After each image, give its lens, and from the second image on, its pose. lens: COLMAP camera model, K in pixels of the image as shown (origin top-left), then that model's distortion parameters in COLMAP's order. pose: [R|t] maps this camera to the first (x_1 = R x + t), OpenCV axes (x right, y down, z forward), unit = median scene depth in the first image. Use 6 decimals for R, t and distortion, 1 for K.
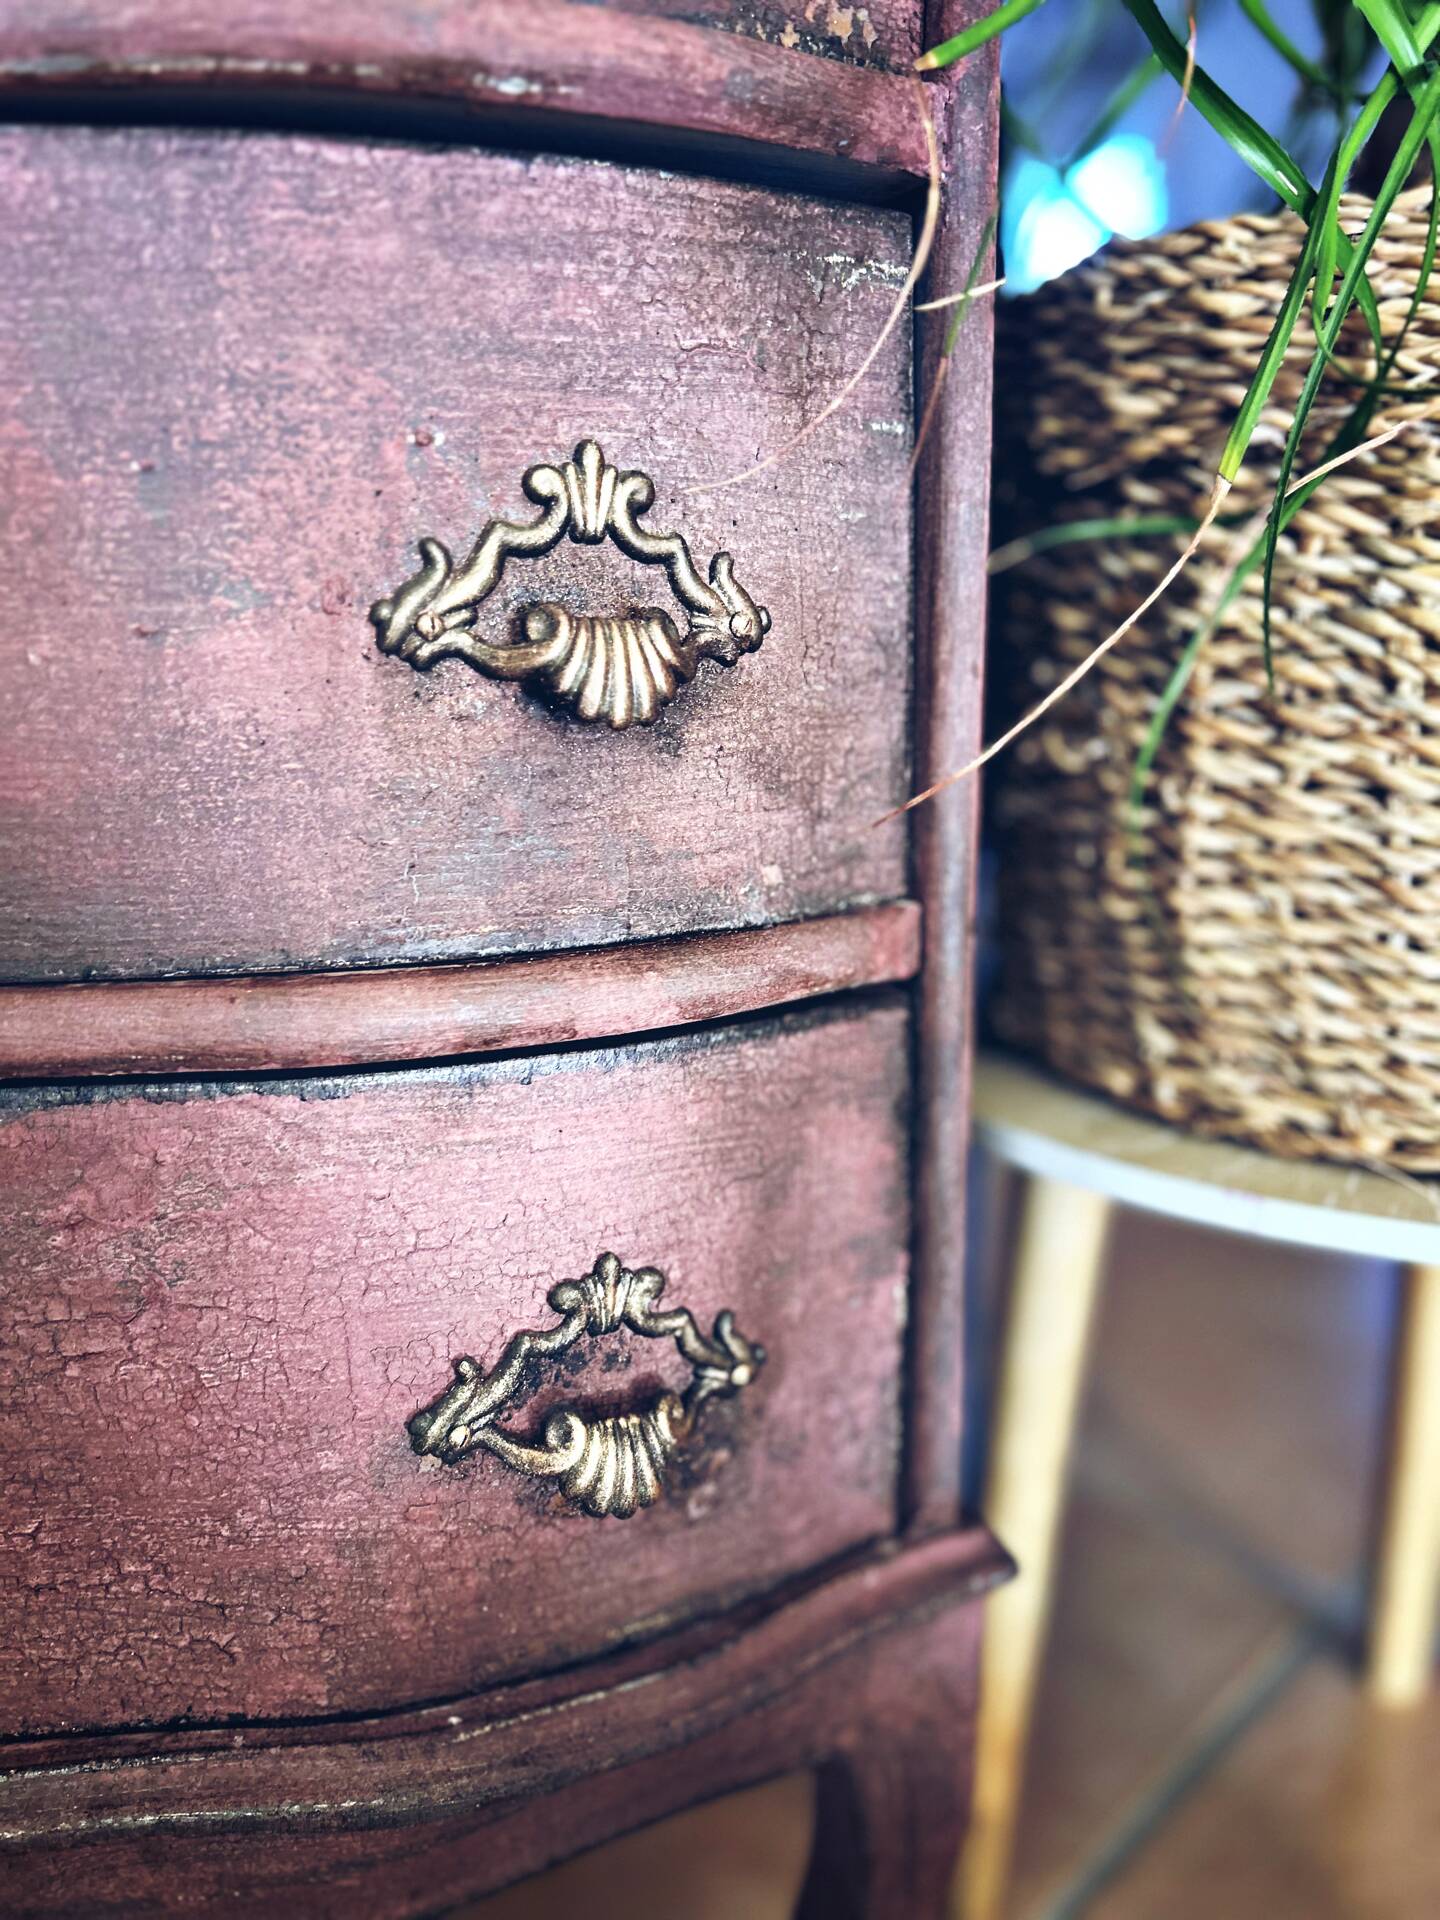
lens RADIAL K [[1462.9, 0, 705.0], [0, 1462.9, 965.0], [0, 0, 1]] dist [0.050500, -0.070694]
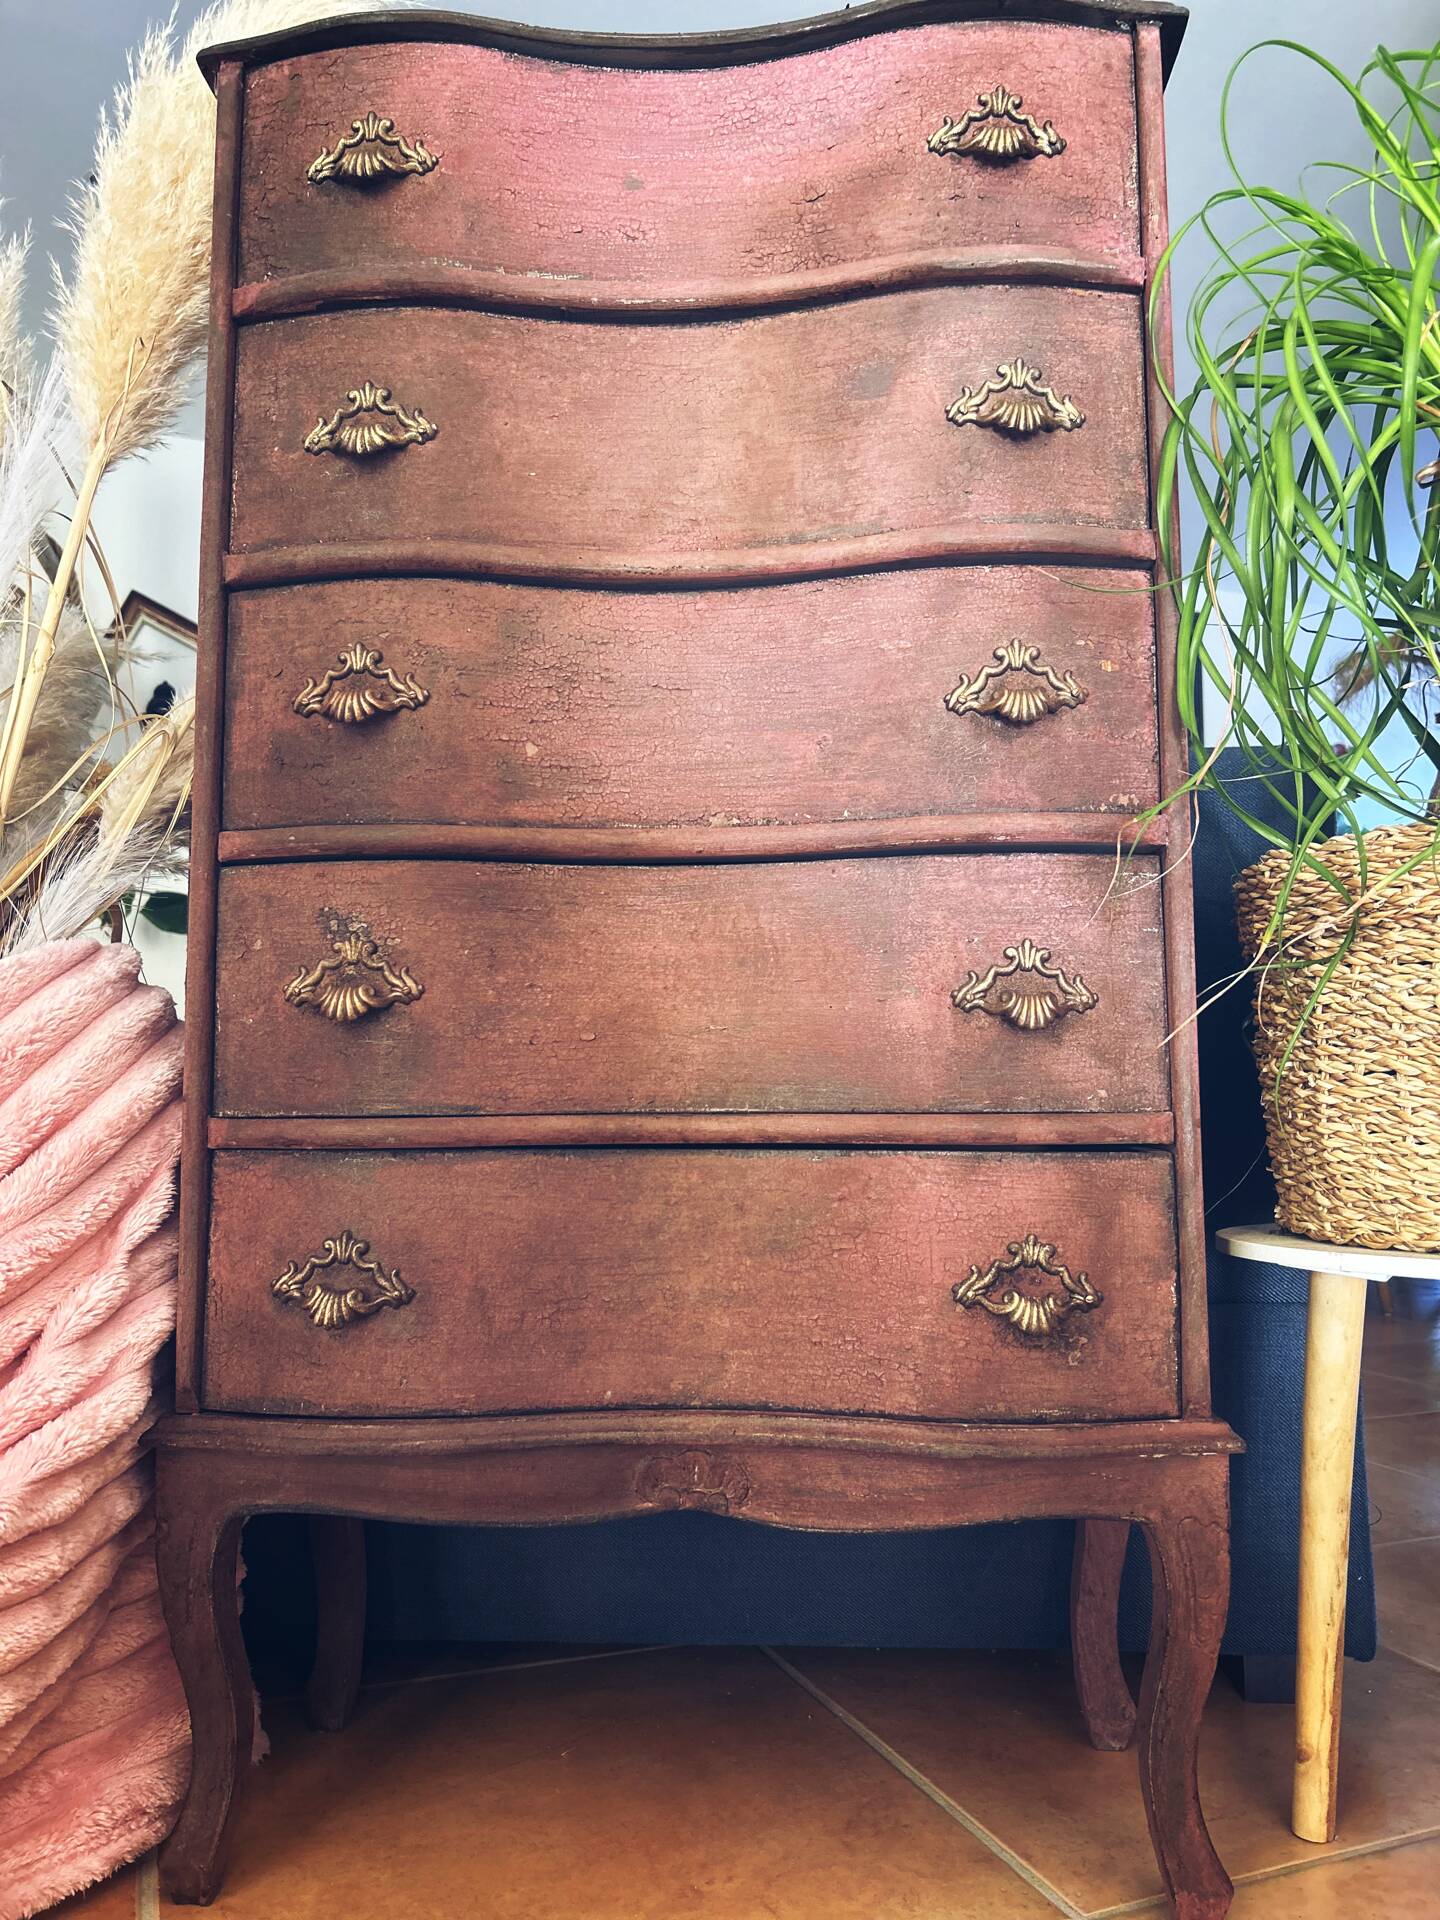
lens RADIAL K [[1462.9, 0, 710.0], [0, 1462.9, 951.6], [0, 0, 1]] dist [0.050500, -0.070694]
pose [[0.911941, -0.030017, -0.409221, 0.498318], [-0.105689, 0.946485, -0.304952, 0.583079], [0.396475, 0.321349, 0.859966, -1.632561]]
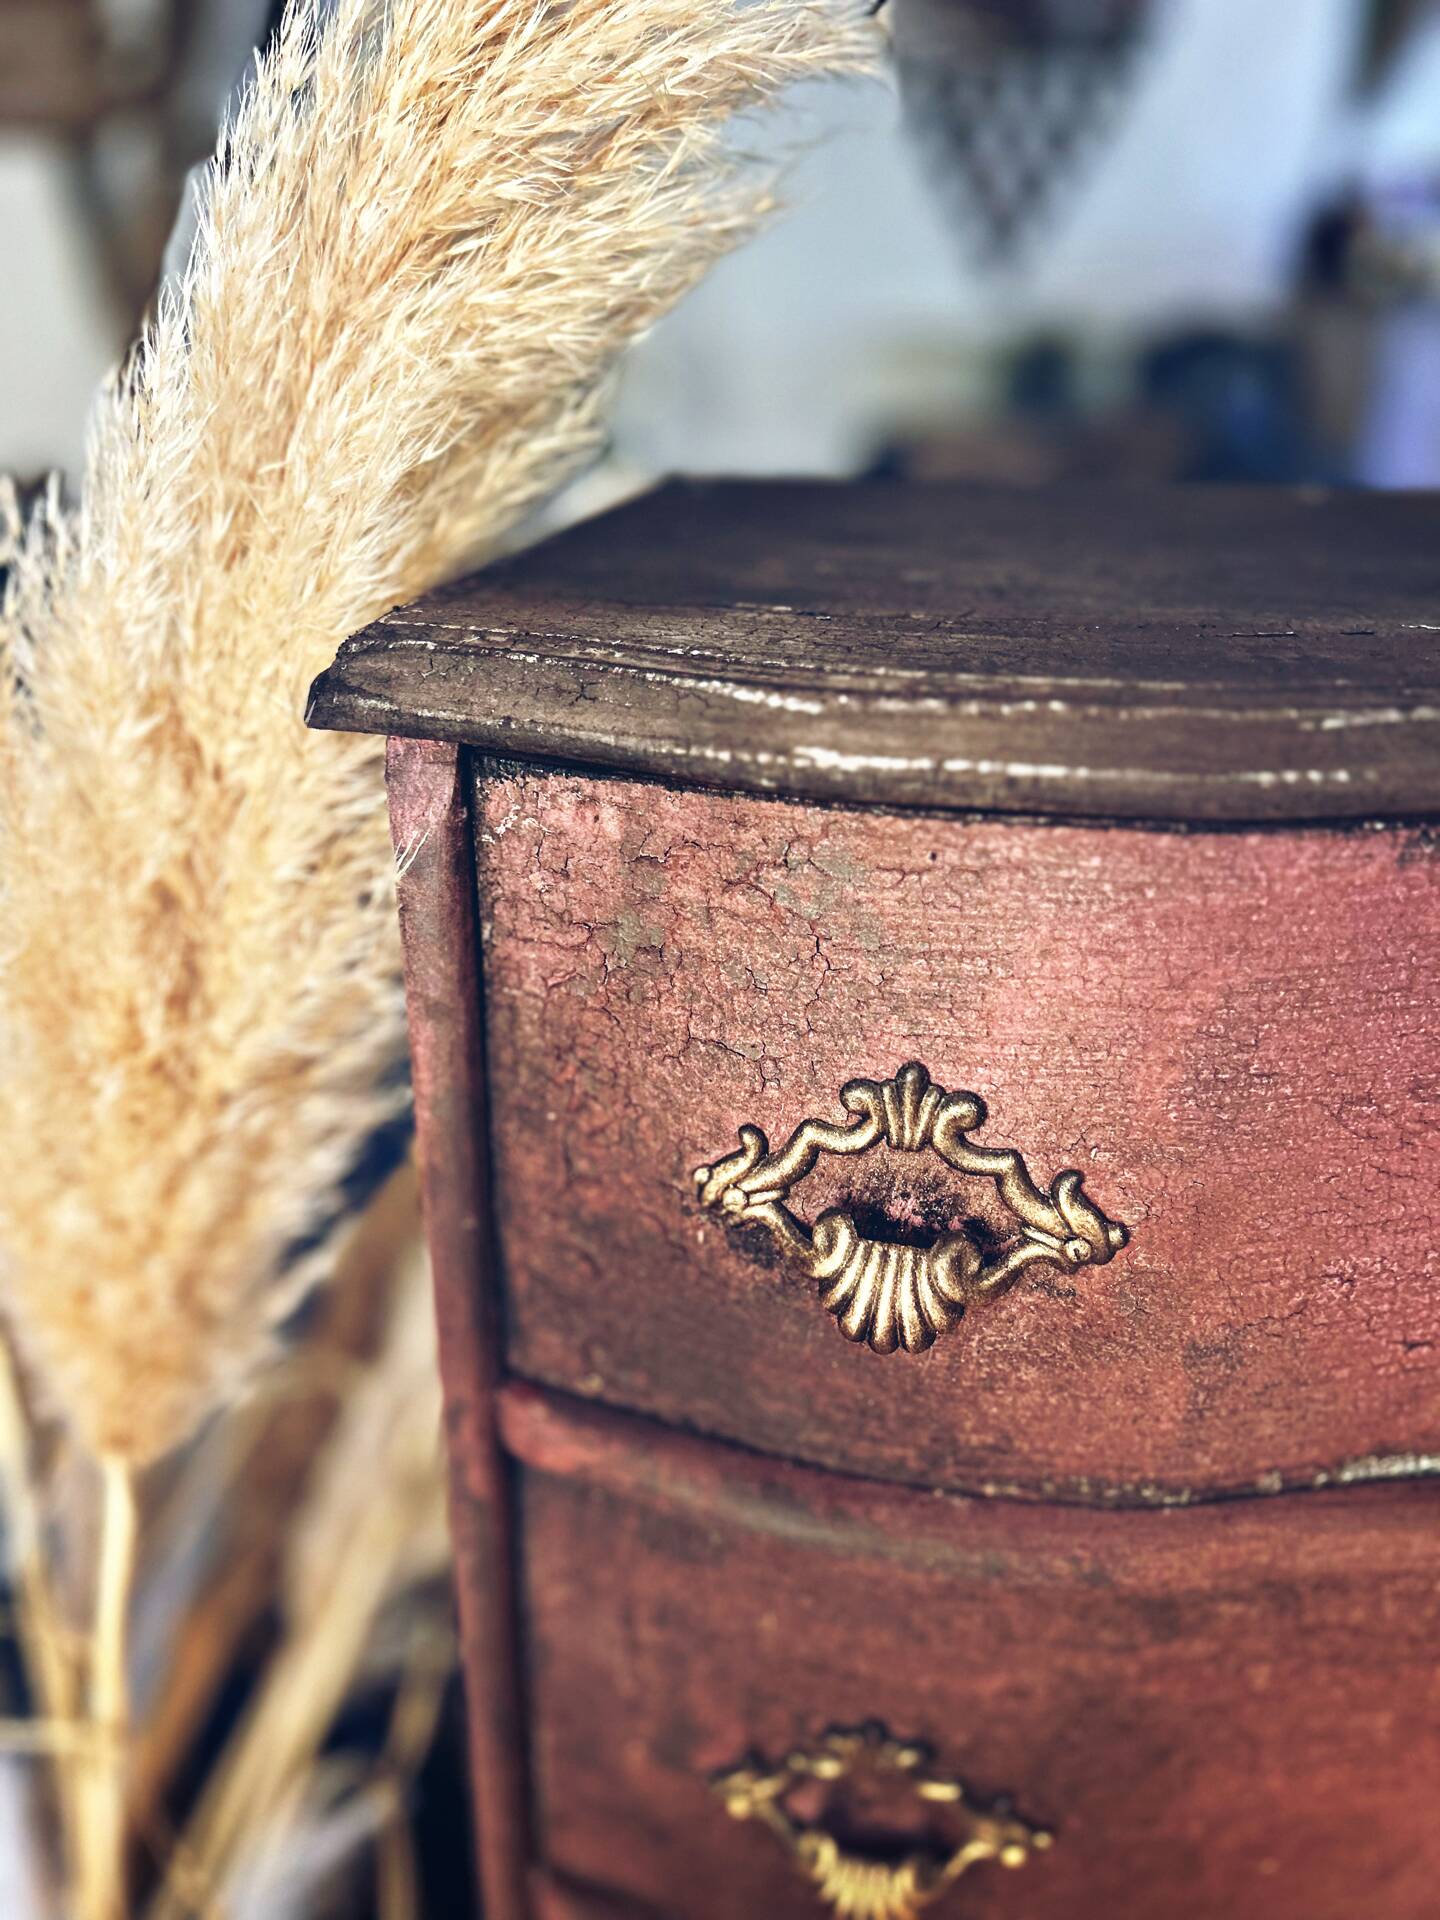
lens RADIAL K [[1462.9, 0, 721.6], [0, 1462.9, 954.9], [0, 0, 1]] dist [0.050500, -0.070694]
pose [[0.857653, 0.228596, -0.460626, -0.980517], [-0.133137, 0.963927, 0.230477, -2.070262], [0.496695, -0.136343, 0.857149, -0.700003]]
